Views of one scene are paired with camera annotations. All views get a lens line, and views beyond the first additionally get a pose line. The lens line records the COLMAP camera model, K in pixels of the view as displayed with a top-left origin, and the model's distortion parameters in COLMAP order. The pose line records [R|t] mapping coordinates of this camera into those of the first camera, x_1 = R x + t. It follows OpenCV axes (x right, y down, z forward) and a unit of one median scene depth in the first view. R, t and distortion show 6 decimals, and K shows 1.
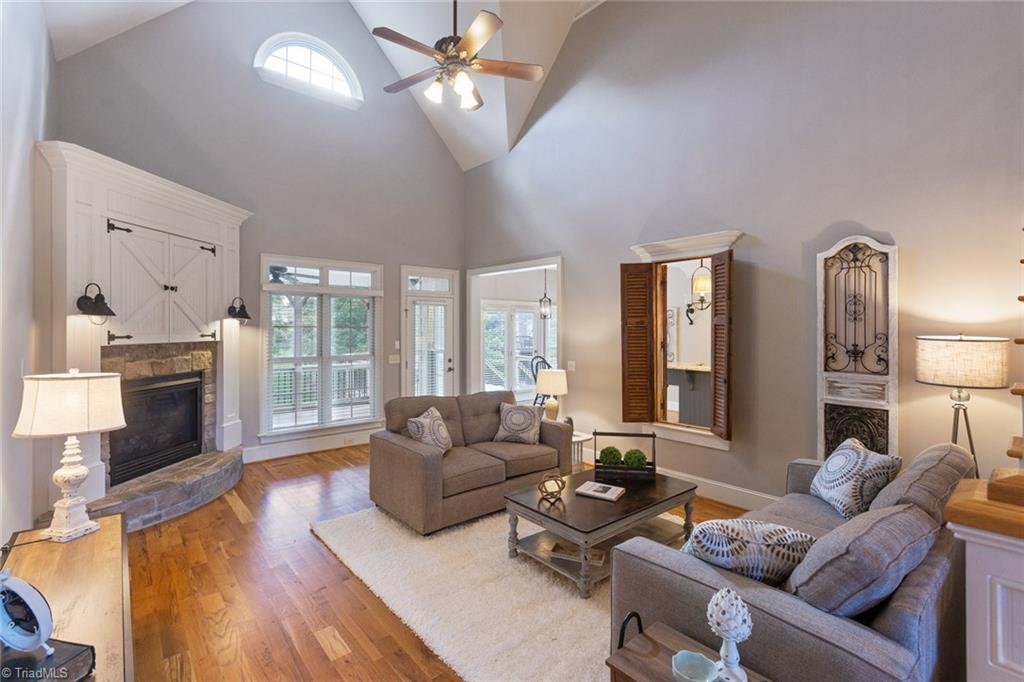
lens RADIAL K [[472.7, 0, 509.5], [0, 472.7, 342.1], [0, 0, 1]] dist [0.026701, 0.000394]
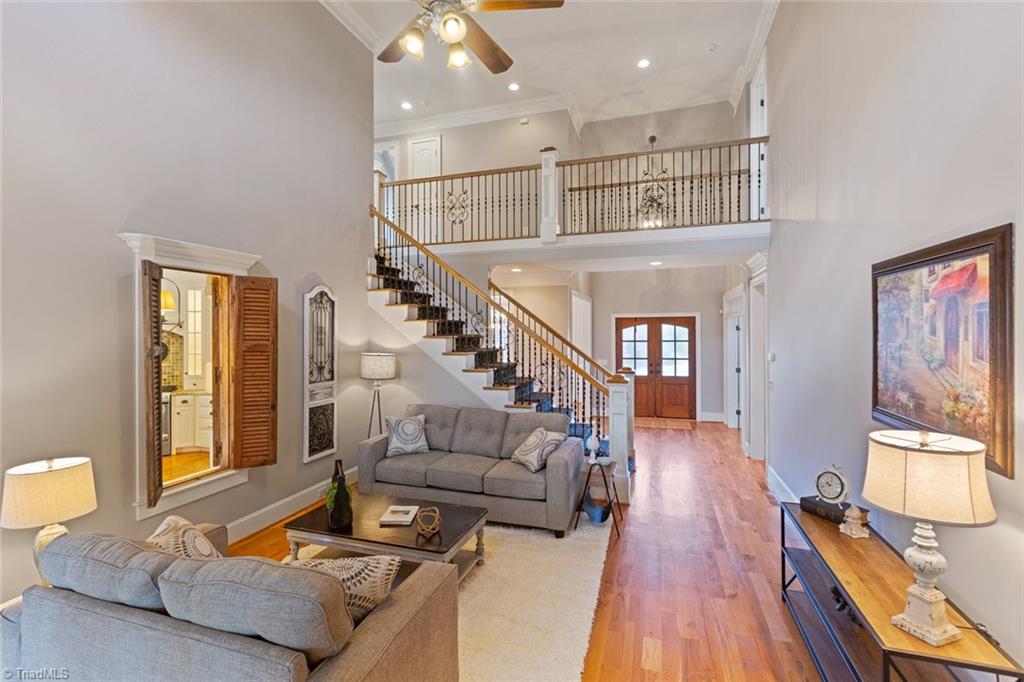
lens RADIAL K [[472.7, 0, 509.5], [0, 472.7, 342.1], [0, 0, 1]] dist [0.026701, 0.000394]
pose [[-0.511590, -0.017891, 0.859043, -0.779108], [0.026341, 0.998987, 0.036492, -0.091436], [-0.858826, 0.041297, -0.510601, 1.246995]]
